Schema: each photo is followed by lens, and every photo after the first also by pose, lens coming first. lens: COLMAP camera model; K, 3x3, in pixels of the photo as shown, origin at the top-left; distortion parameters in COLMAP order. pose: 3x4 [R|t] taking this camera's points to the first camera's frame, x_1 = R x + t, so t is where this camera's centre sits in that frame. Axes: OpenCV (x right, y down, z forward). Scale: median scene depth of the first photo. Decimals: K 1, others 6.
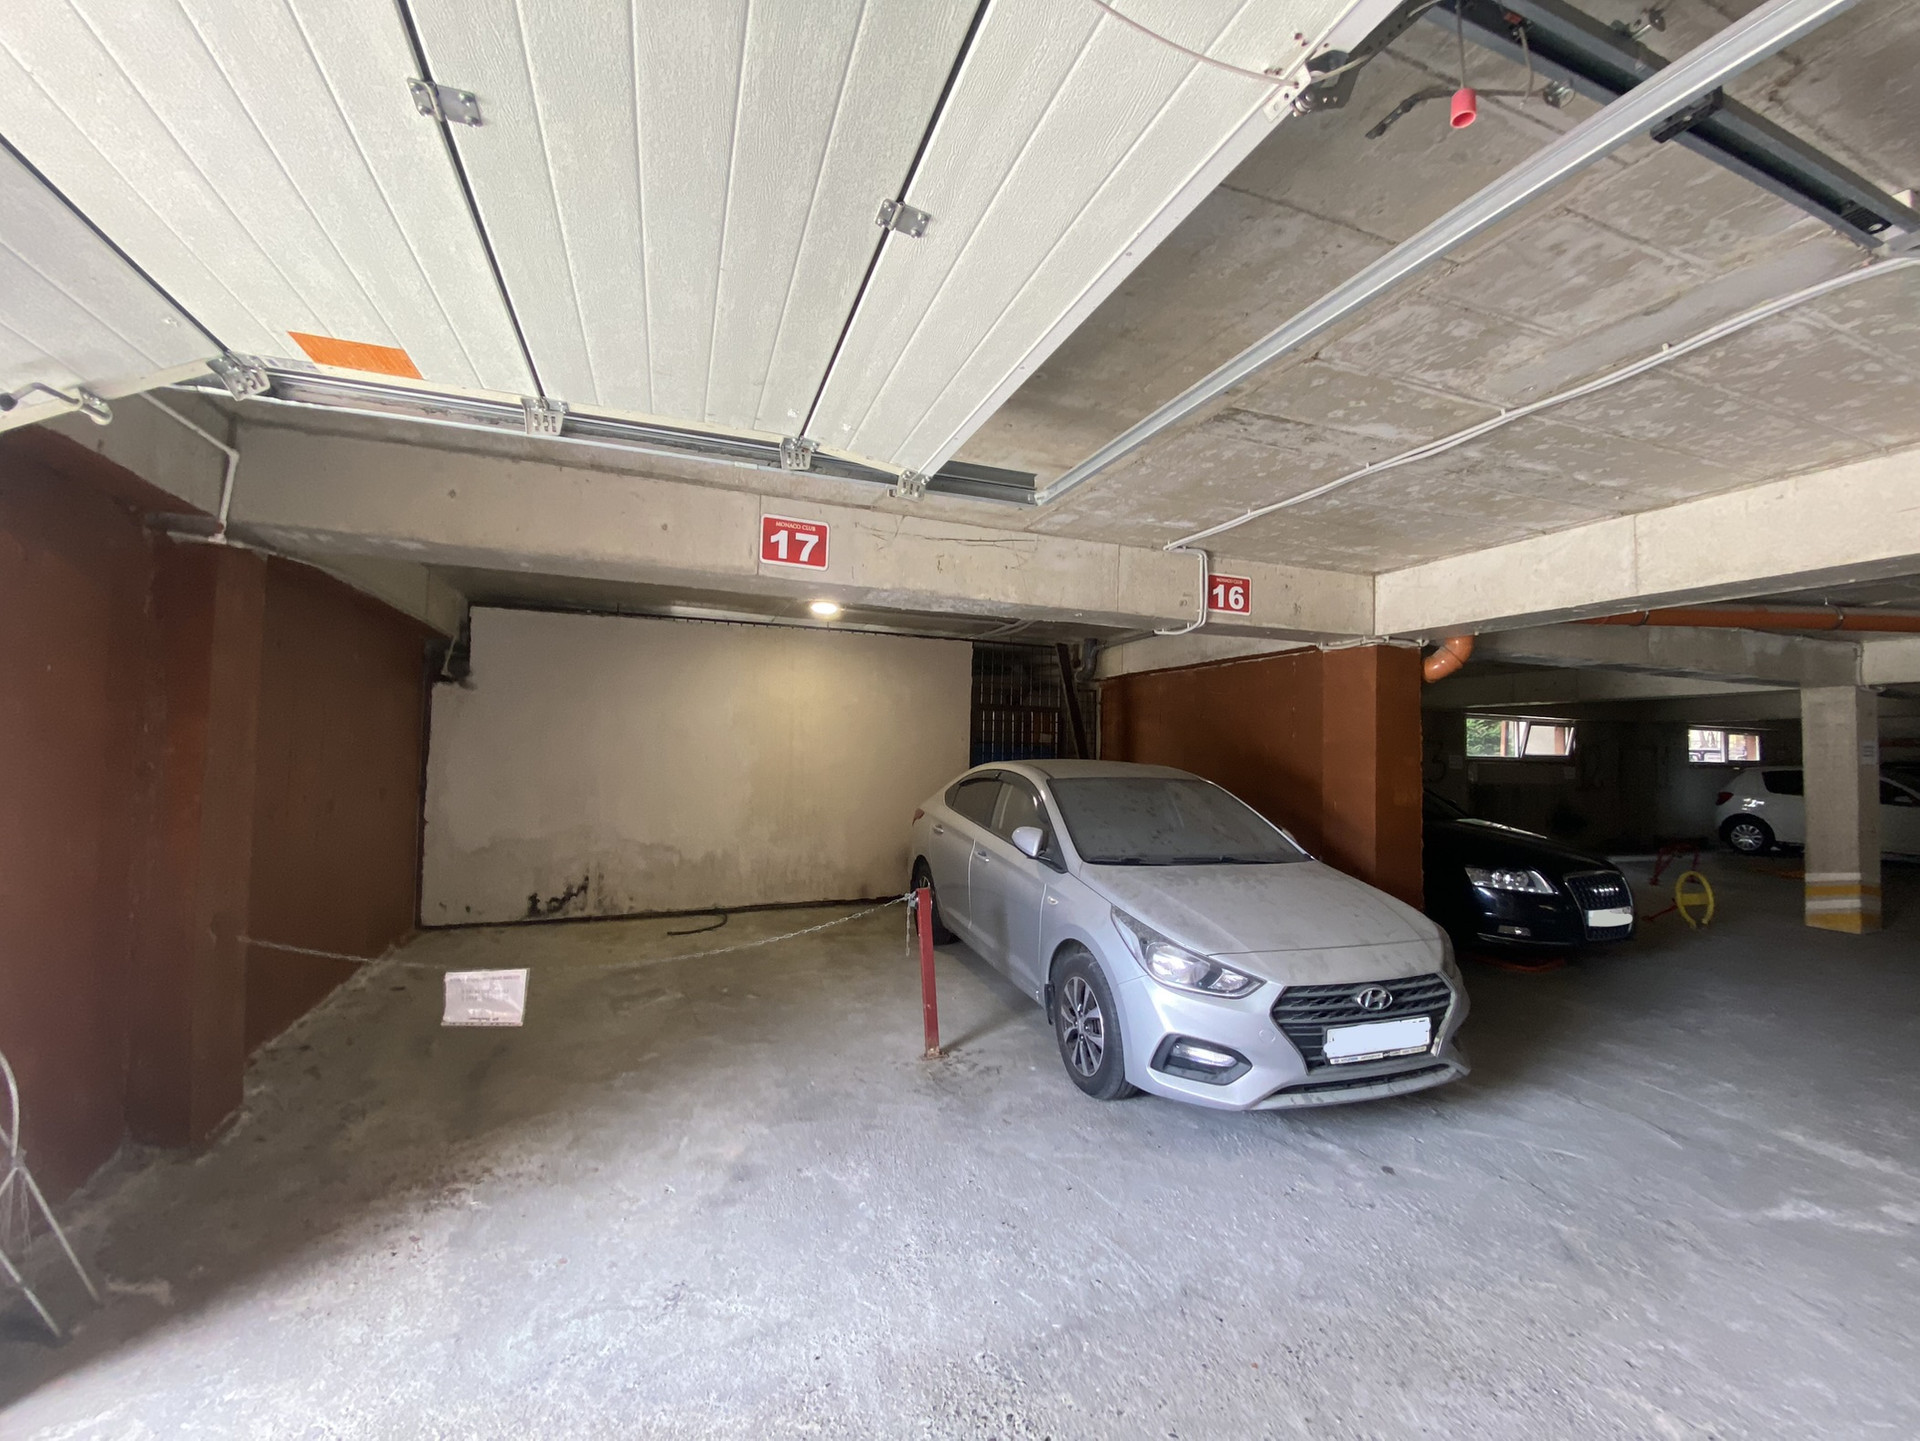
lens RADIAL K [[775.2, 0, 966.3], [0, 775.2, 713.0], [0, 0, 1]] dist [0.002255, -0.000004]
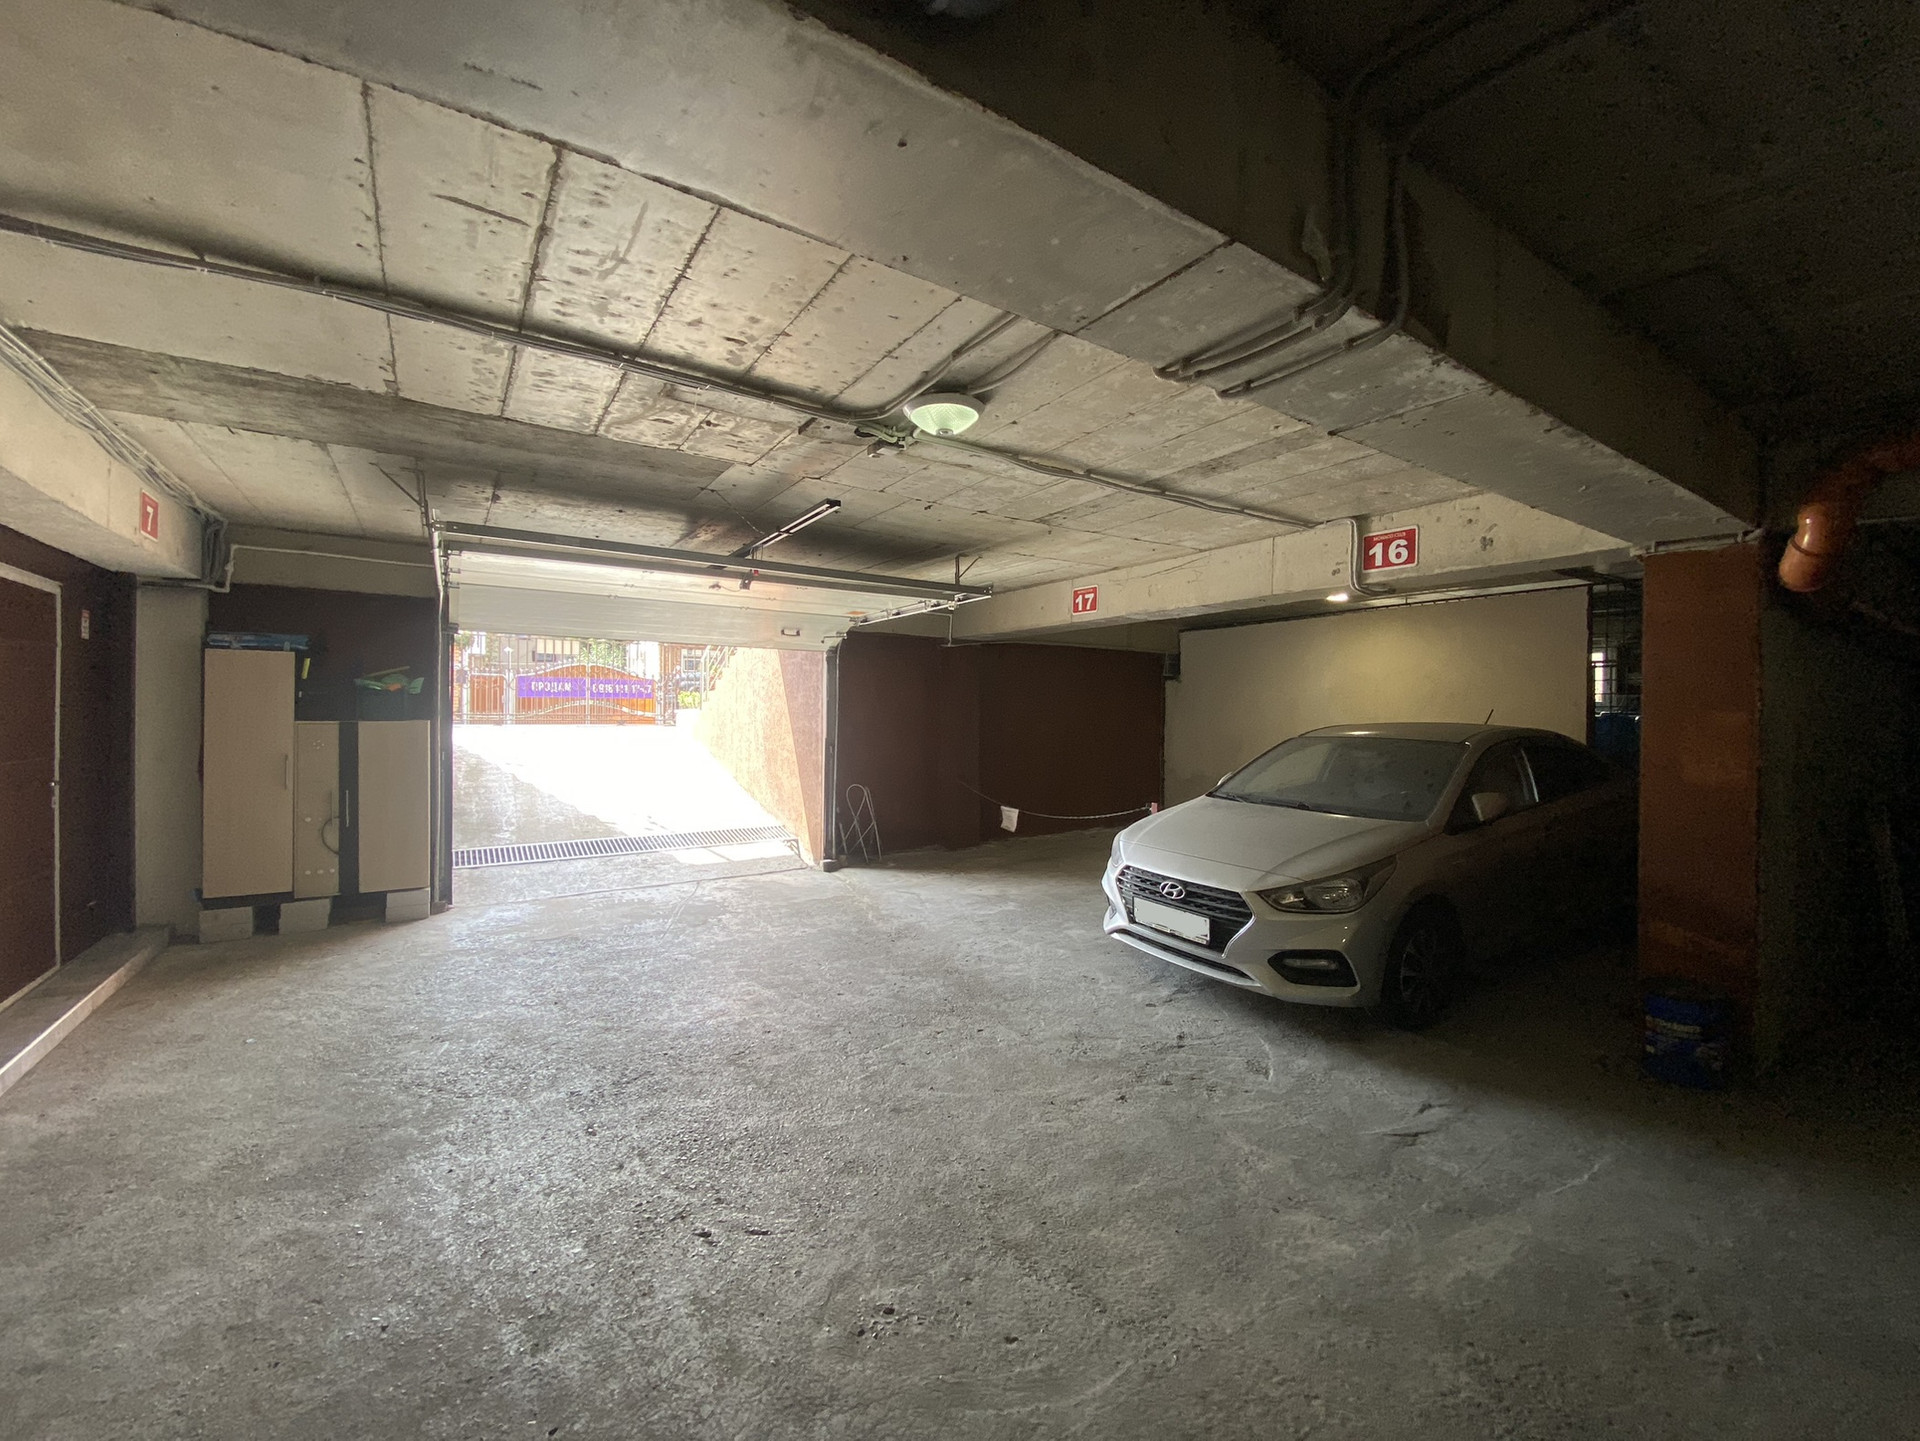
lens RADIAL K [[775.2, 0, 969.4], [0, 775.2, 712.8], [0, 0, 1]] dist [0.002255, -0.000004]
pose [[0.222285, -0.018828, -0.974800, 1.502965], [0.044308, 0.998976, -0.009191, 0.049793], [0.973975, -0.041148, 0.222891, 0.319257]]
